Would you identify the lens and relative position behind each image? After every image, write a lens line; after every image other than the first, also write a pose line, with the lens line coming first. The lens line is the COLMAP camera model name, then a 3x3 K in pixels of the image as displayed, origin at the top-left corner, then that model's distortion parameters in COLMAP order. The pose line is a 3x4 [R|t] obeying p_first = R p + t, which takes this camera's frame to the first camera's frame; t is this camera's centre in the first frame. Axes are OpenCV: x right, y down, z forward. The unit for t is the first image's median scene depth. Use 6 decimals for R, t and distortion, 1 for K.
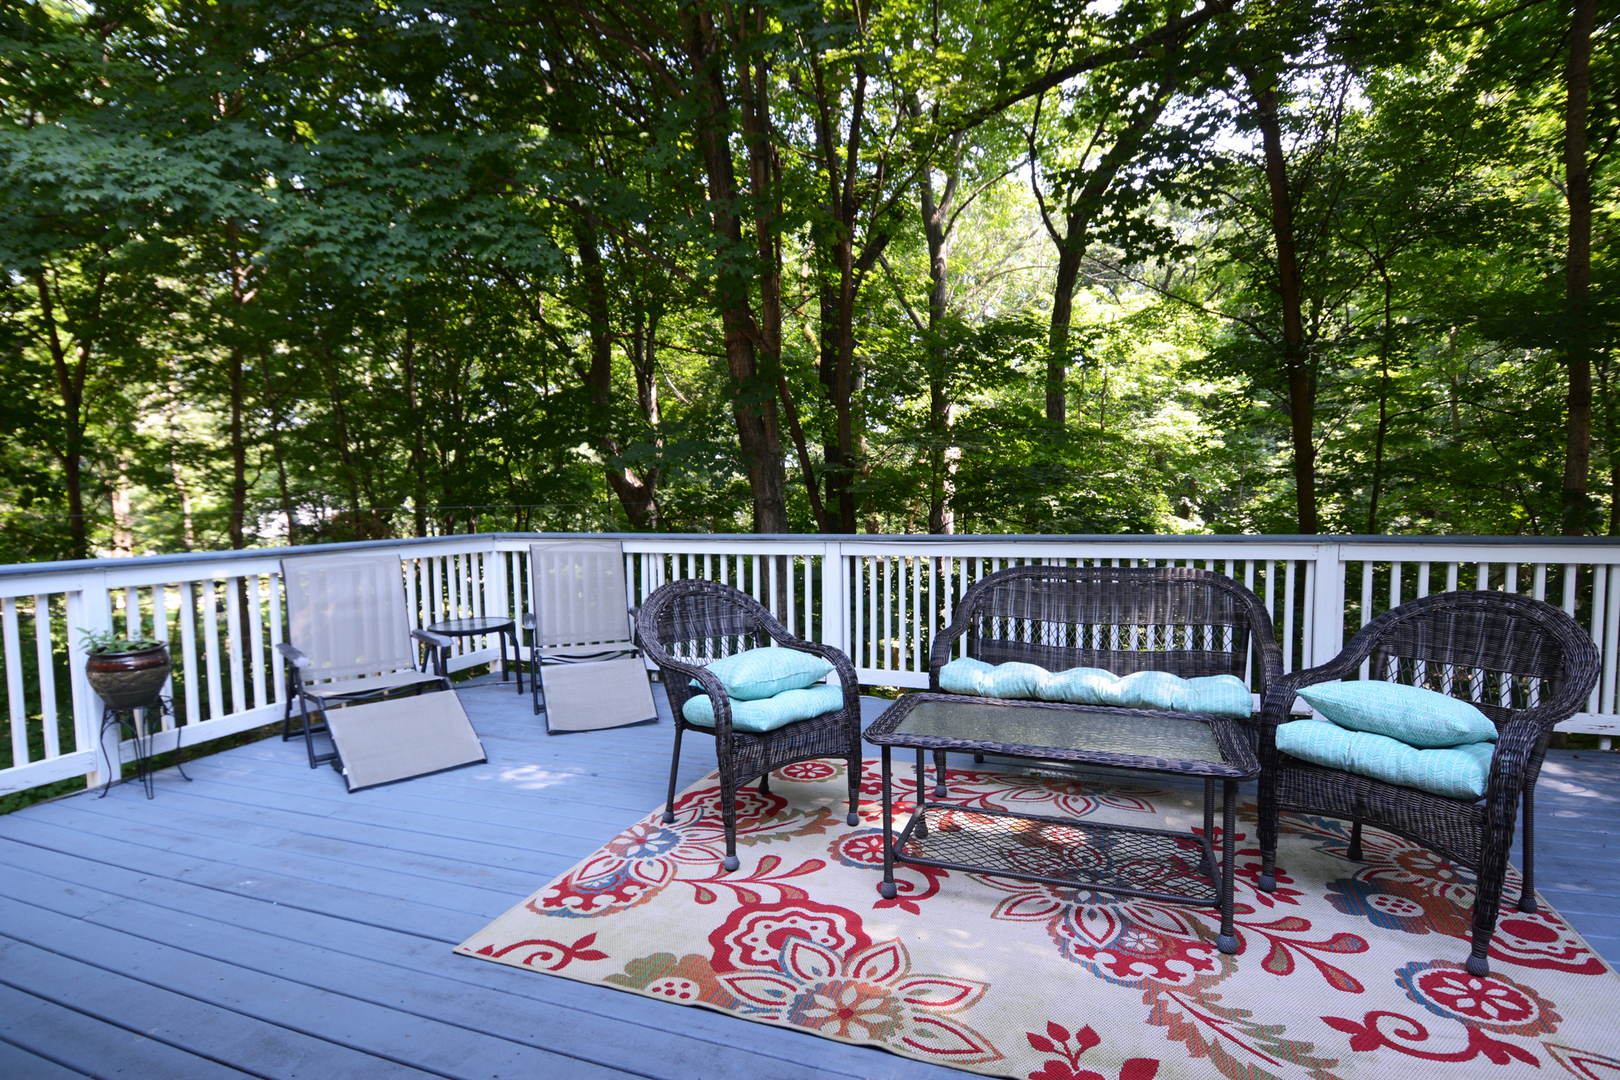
lens RADIAL K [[831.5, 0, 813.5], [0, 831.5, 537.2], [0, 0, 1]] dist [0.016599, -0.031270]
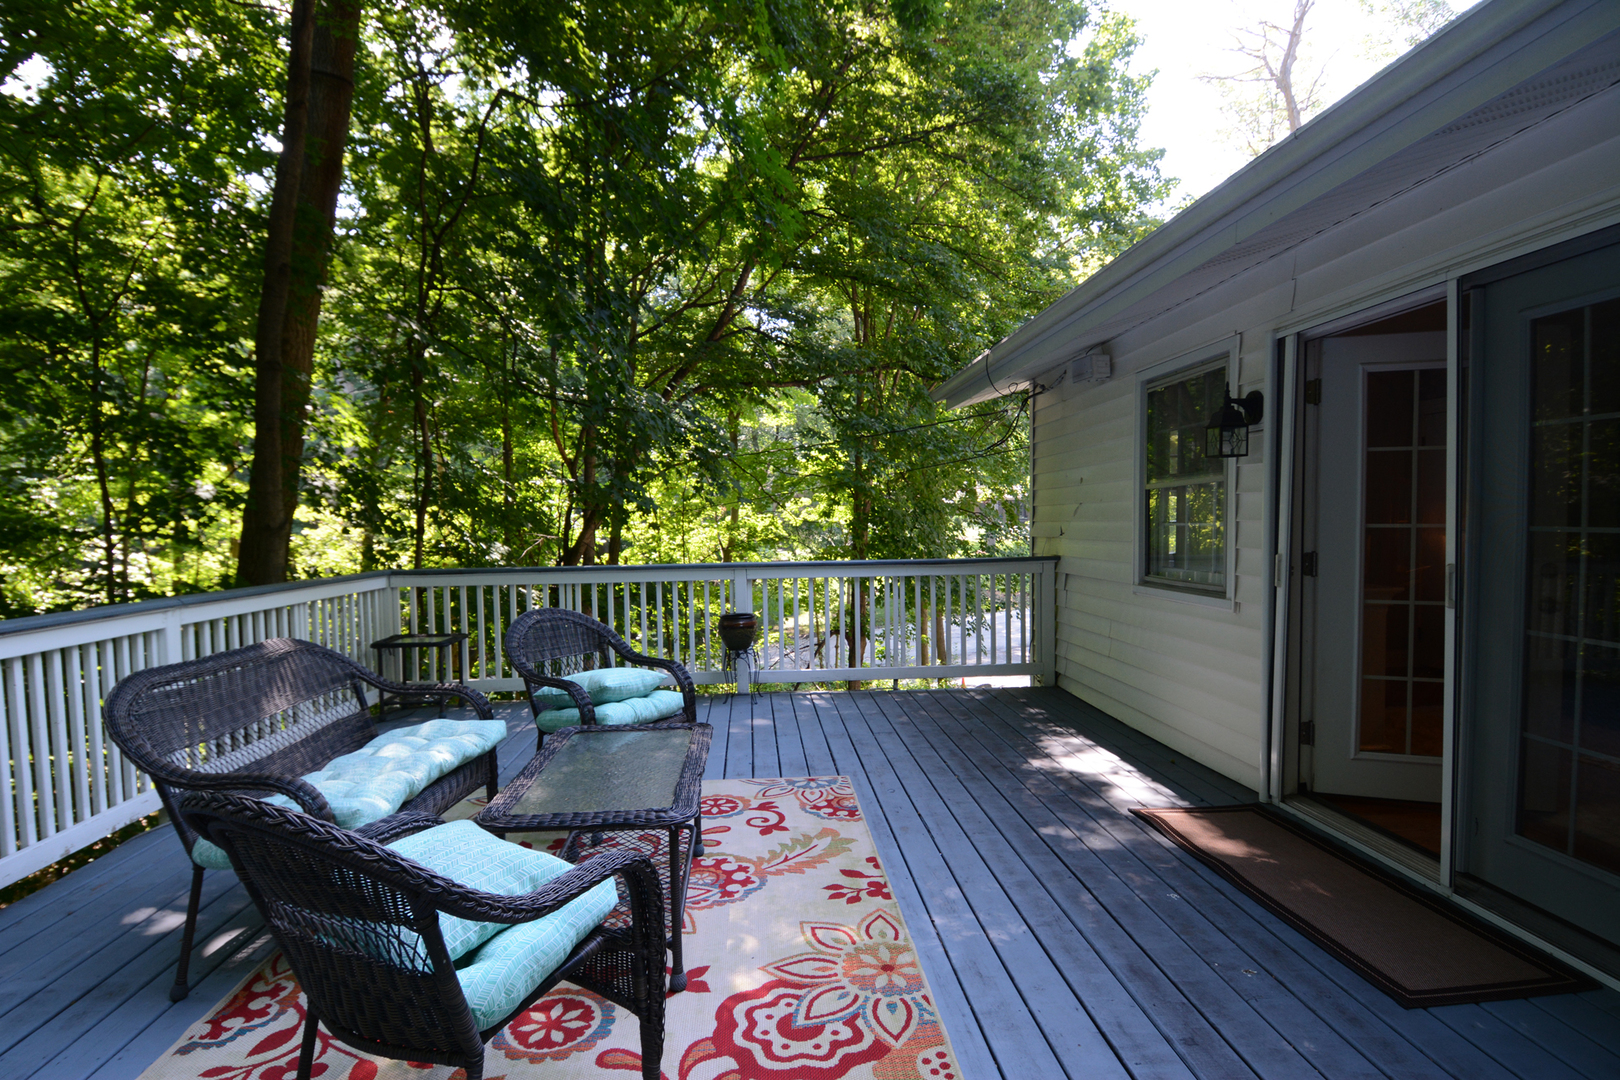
lens RADIAL K [[831.5, 0, 816.3], [0, 831.5, 535.5], [0, 0, 1]] dist [0.016599, -0.031270]
pose [[-0.409637, 0.002576, 0.912245, -0.913099], [0.069854, 0.997149, 0.028551, -0.079537], [-0.909570, 0.075419, -0.408649, 1.386450]]
